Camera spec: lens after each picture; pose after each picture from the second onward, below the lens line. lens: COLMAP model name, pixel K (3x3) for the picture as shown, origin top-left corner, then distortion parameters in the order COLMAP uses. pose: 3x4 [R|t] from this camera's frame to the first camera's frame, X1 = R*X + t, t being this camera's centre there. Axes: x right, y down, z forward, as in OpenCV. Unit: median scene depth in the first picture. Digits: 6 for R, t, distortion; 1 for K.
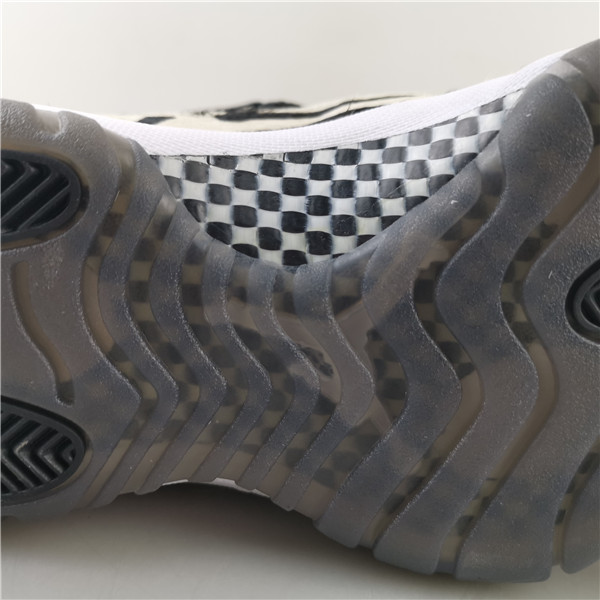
lens RADIAL K [[645.7, 0, 288.7], [0, 645.7, 300.1], [0, 0, 1]] dist [-0.024347, -0.033833]
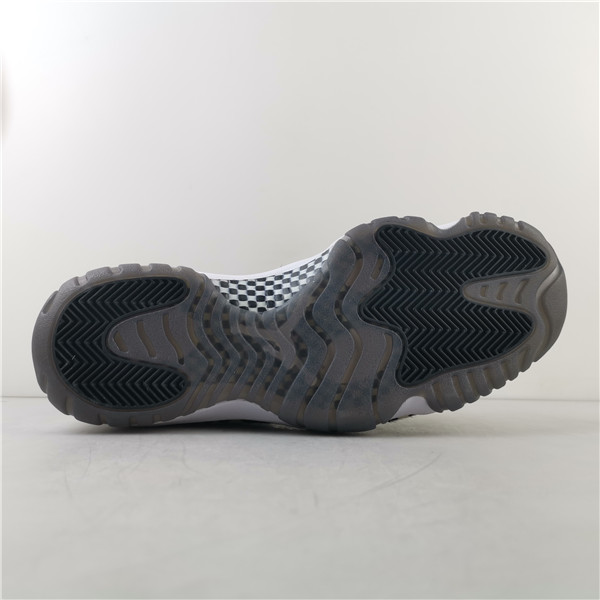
lens RADIAL K [[645.7, 0, 288.7], [0, 645.7, 300.1], [0, 0, 1]] dist [-0.024347, -0.033833]
pose [[0.995295, -0.089405, 0.037357, 0.023673], [0.096893, 0.915253, -0.391054, 0.993412], [0.000771, 0.392834, 0.919609, -1.561979]]
